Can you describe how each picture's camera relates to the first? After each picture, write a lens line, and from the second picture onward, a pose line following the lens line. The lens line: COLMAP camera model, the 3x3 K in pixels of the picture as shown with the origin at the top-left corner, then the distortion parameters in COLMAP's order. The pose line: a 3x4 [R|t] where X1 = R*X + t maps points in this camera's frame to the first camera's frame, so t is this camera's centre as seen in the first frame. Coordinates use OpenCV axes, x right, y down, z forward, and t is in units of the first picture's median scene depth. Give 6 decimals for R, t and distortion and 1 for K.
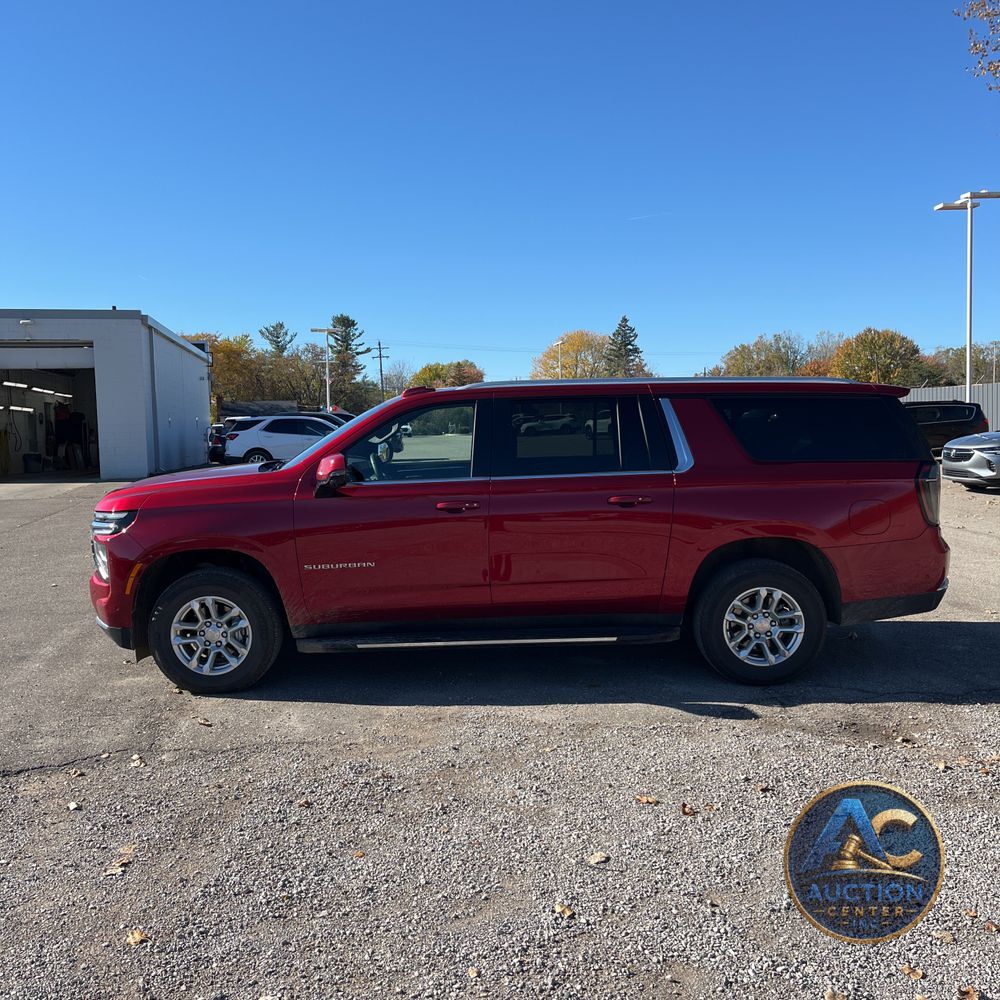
lens RADIAL K [[1015.1, 0, 498.2], [0, 1015.1, 495.9], [0, 0, 1]] dist [0.022863, 0.000000]
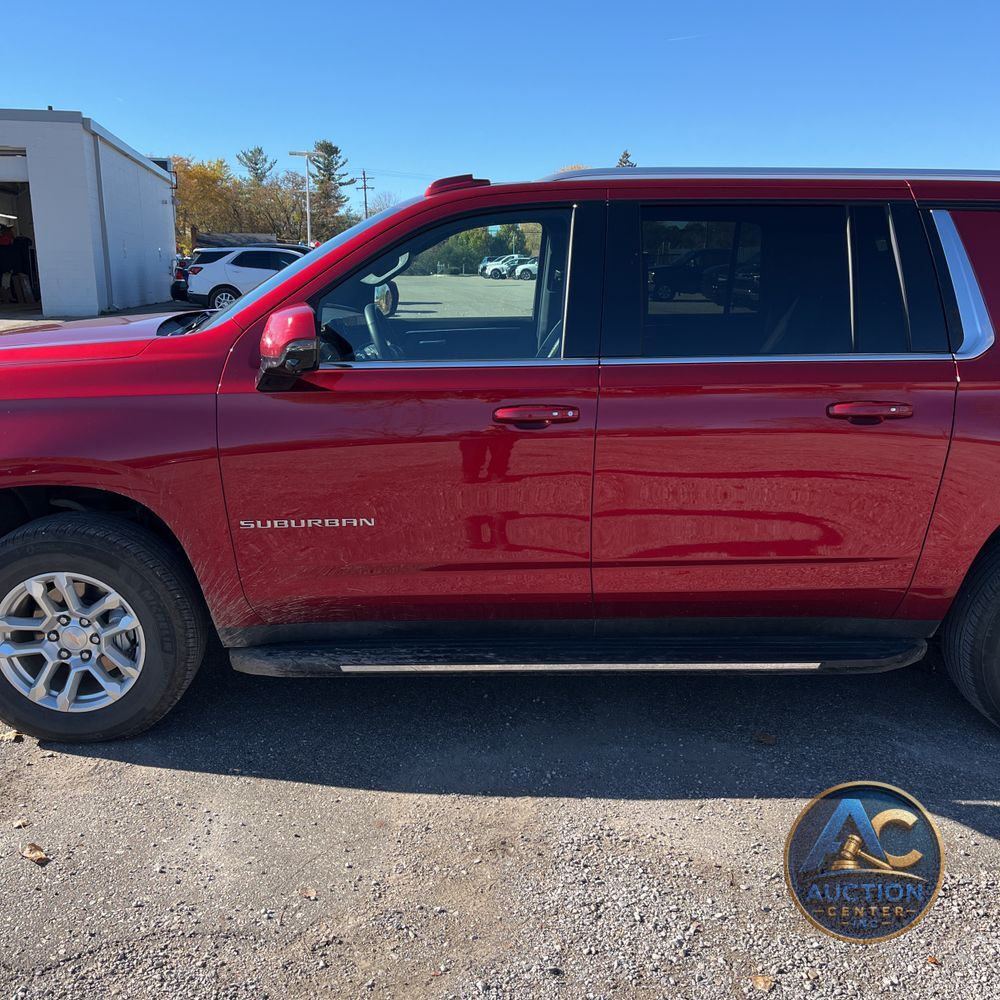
lens RADIAL K [[1015.1, 0, 497.6], [0, 1015.1, 518.1], [0, 0, 1]] dist [0.022863, 0.000000]
pose [[0.999591, 0.022995, 0.017022, -0.064759], [-0.025575, 0.984875, 0.171371, -0.025169], [-0.012824, -0.171736, 0.985059, 0.466189]]
